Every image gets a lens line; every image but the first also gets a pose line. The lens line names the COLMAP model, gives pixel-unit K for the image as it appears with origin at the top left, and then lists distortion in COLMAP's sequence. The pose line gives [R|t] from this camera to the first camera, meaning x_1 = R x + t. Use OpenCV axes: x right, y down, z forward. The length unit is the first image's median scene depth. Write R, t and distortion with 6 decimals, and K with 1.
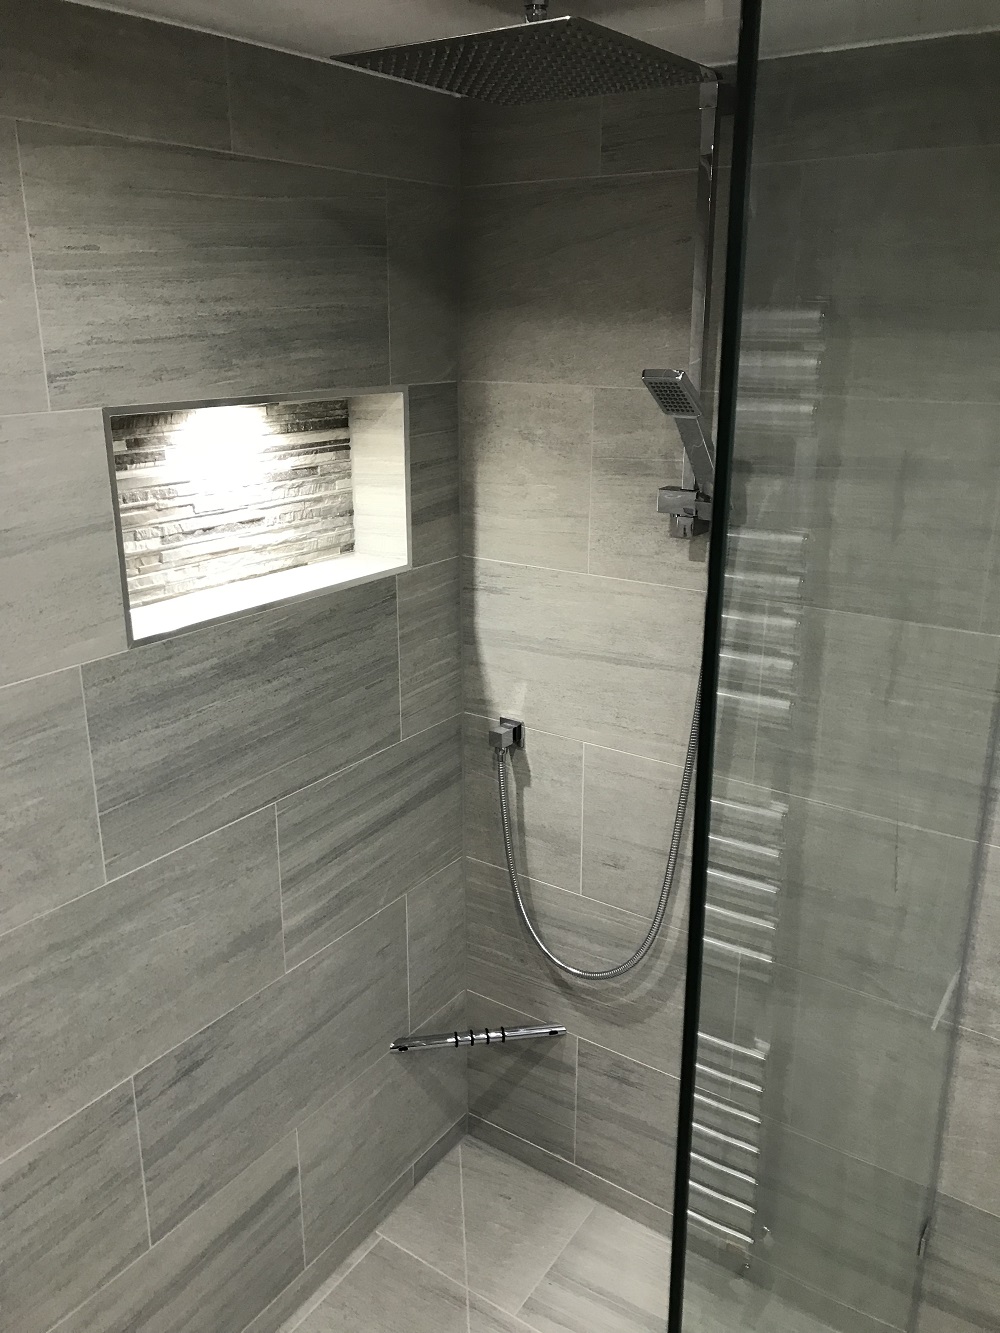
lens RADIAL K [[1084.8, 0, 501.9], [0, 1084.8, 664.6], [0, 0, 1]] dist [0.020752, -0.015856]
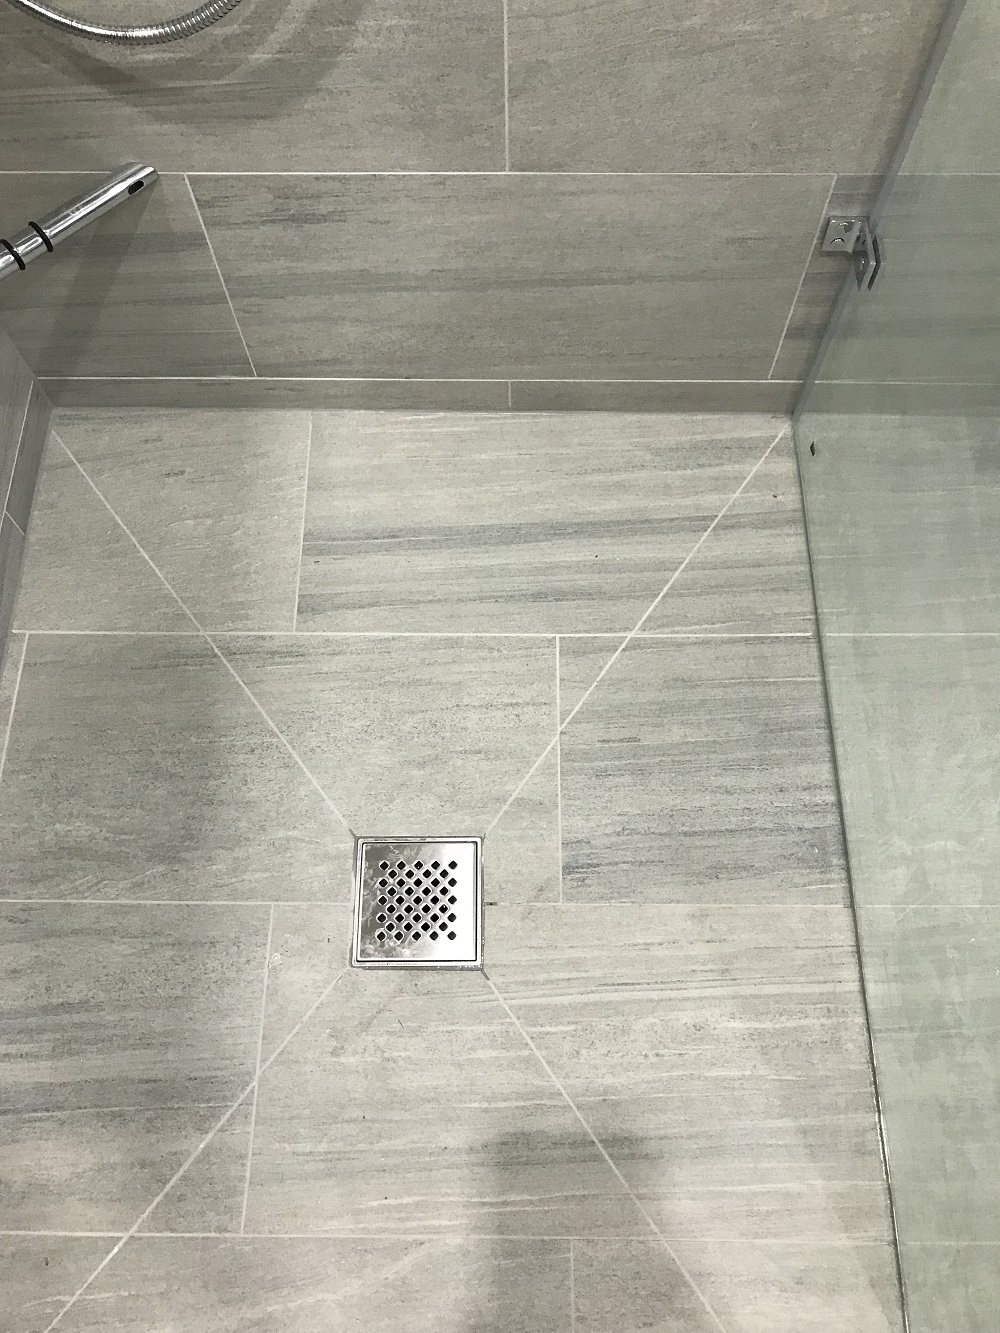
lens RADIAL K [[1084.8, 0, 502.7], [0, 1084.8, 664.3], [0, 0, 1]] dist [0.020752, -0.015856]
pose [[0.827988, -0.520268, 0.209183, -0.028878], [0.182335, 0.602570, 0.776957, 0.121881], [-0.530273, -0.605170, 0.593784, 0.503240]]
